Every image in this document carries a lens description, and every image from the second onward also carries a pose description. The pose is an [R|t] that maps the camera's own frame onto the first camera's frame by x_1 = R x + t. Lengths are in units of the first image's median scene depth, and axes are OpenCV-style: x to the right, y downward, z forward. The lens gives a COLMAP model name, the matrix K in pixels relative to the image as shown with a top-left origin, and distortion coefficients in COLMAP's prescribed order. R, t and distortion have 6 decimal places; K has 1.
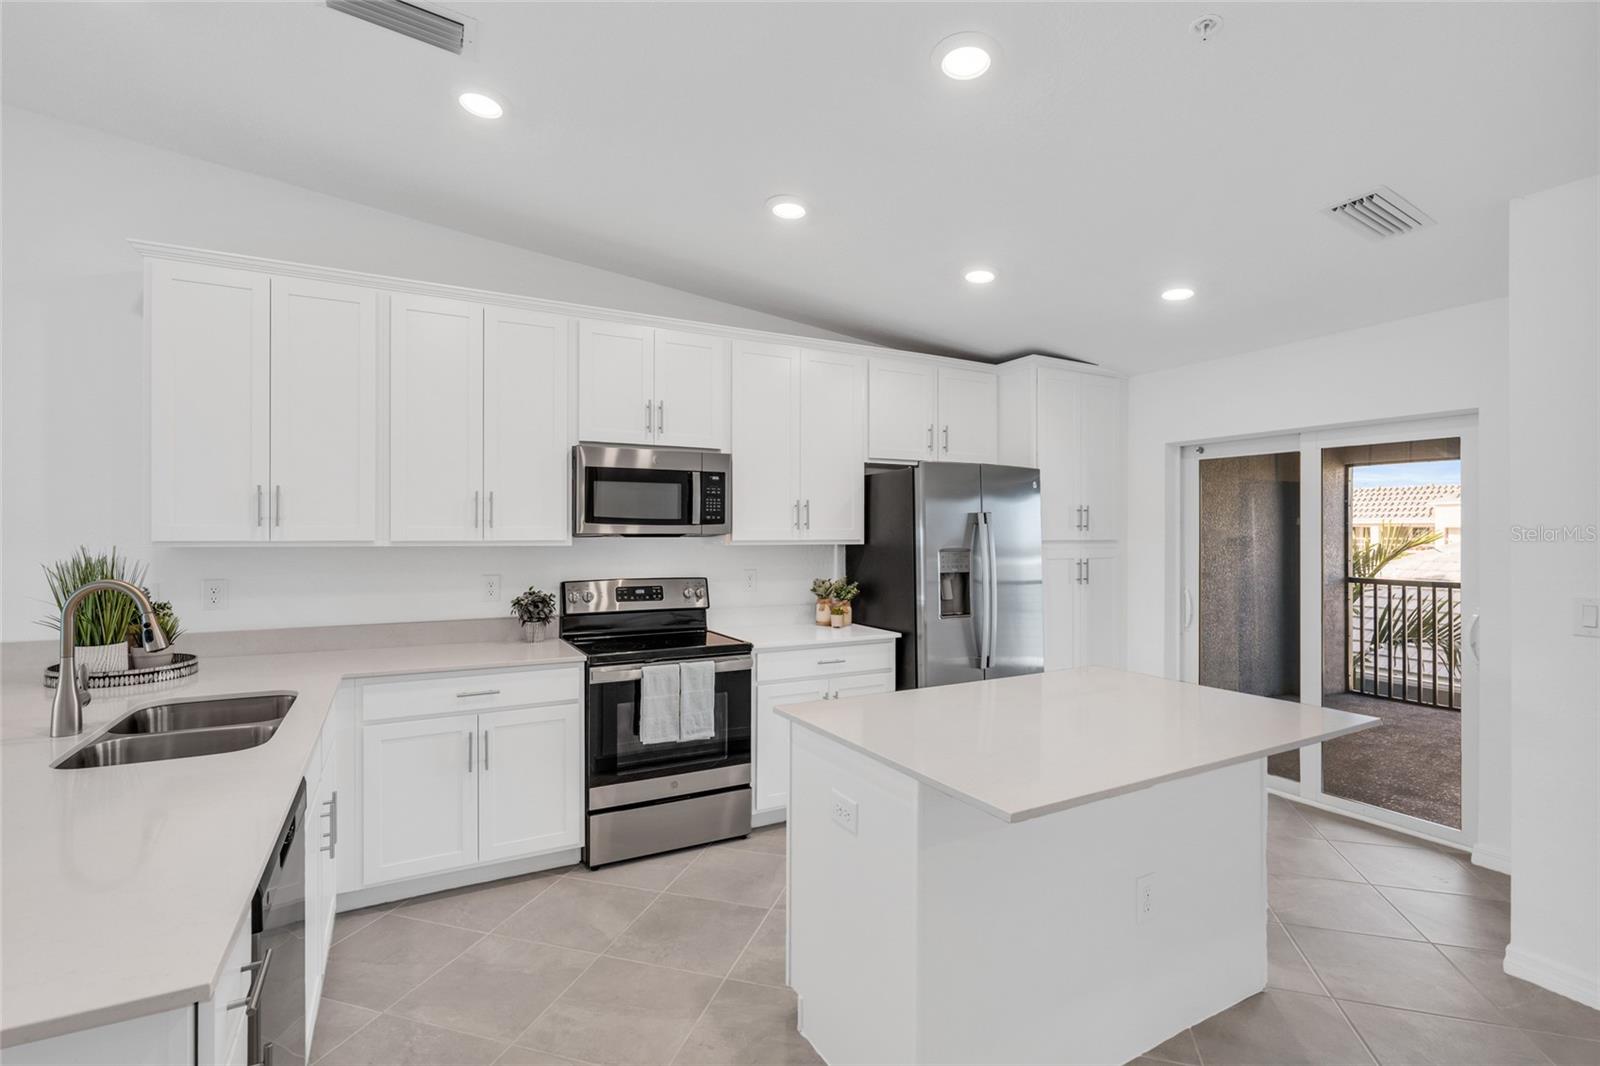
lens RADIAL K [[725.4, 0, 784.9], [0, 725.4, 532.2], [0, 0, 1]] dist [-0.002254, -0.000217]
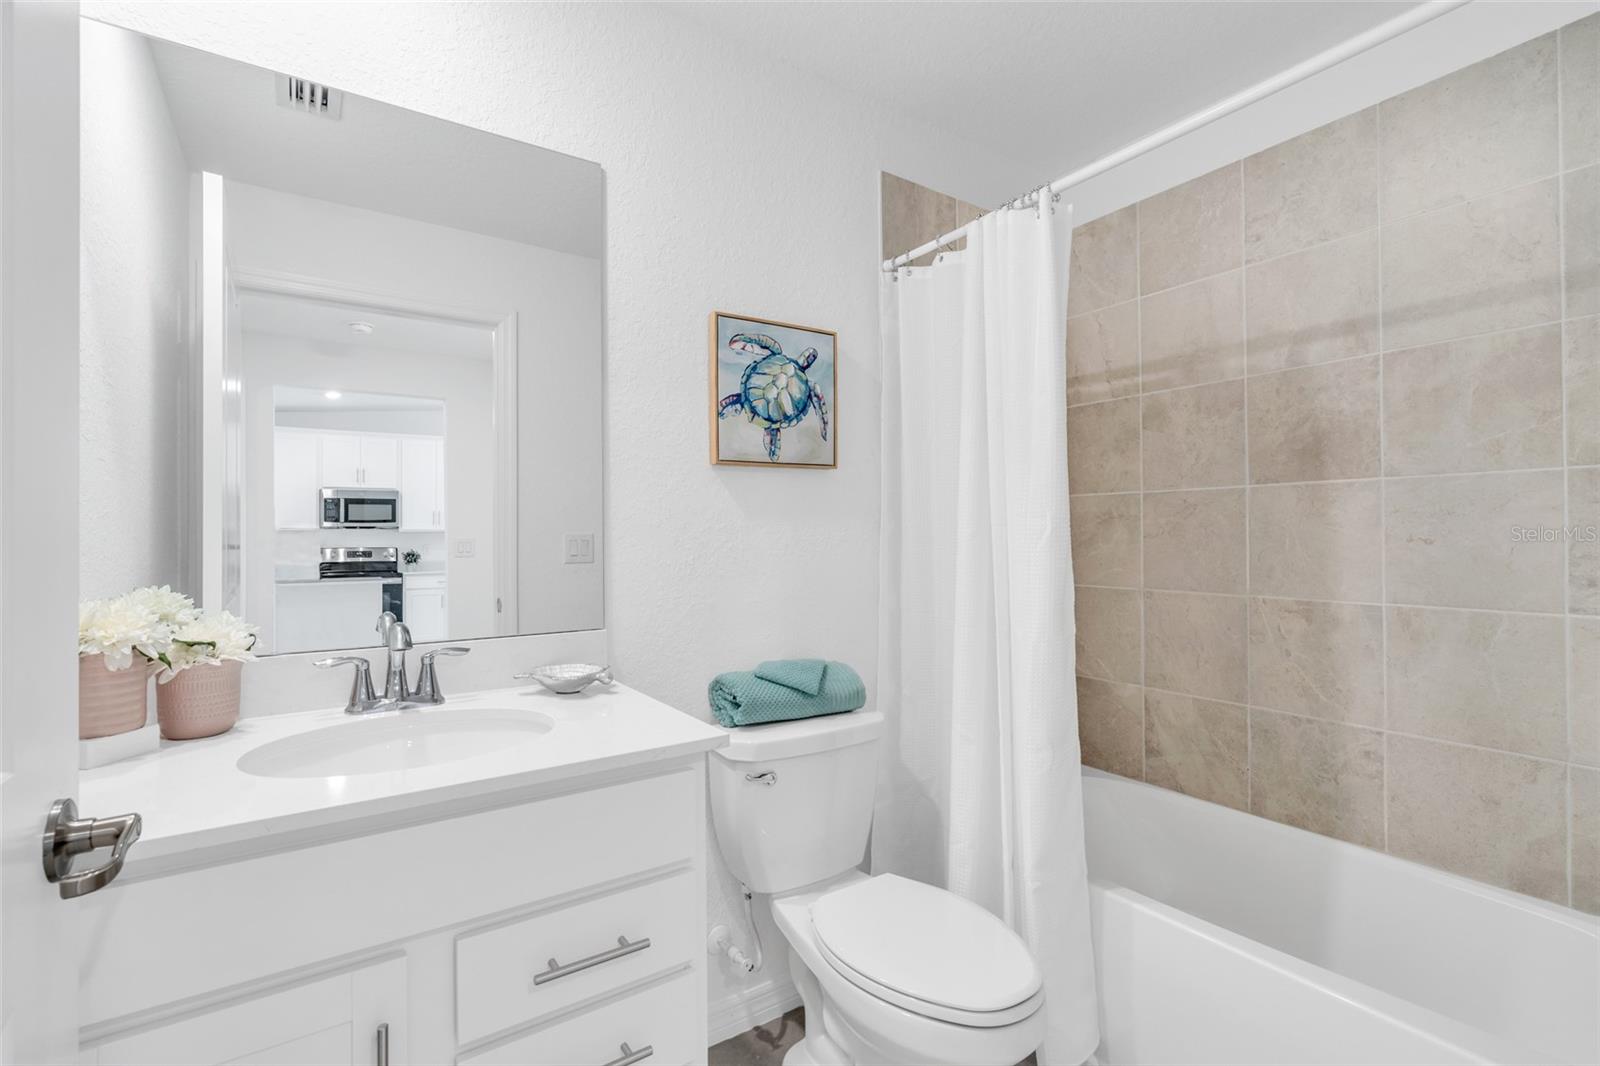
lens RADIAL K [[725.4, 0, 784.9], [0, 725.4, 532.2], [0, 0, 1]] dist [-0.002254, -0.000217]
pose [[0.993978, -0.009427, 0.109175, 0.883986], [0.010042, 0.999937, -0.005081, 0.043662], [-0.109121, 0.006147, 0.994010, -1.395015]]
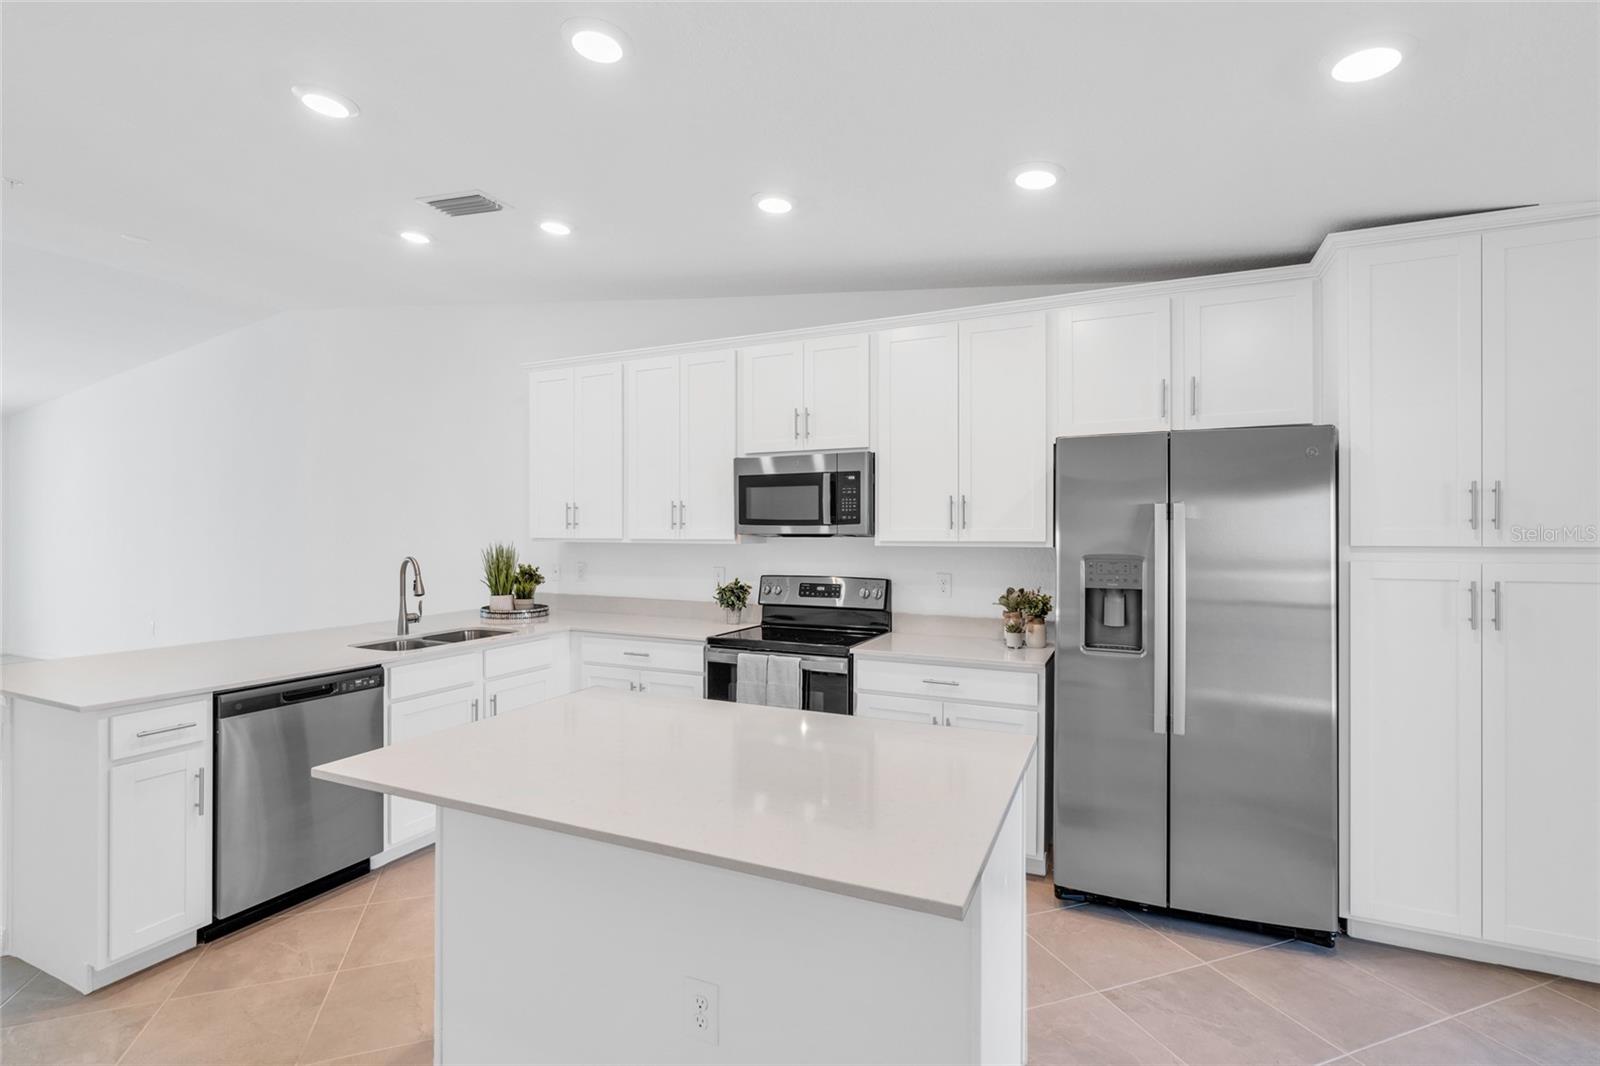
lens RADIAL K [[725.4, 0, 784.9], [0, 725.4, 532.2], [0, 0, 1]] dist [-0.002254, -0.000217]
pose [[0.606554, -0.002239, -0.795039, 0.636771], [-0.000952, 0.999993, -0.003543, 0.003455], [0.795042, 0.002906, 0.606547, 0.329795]]
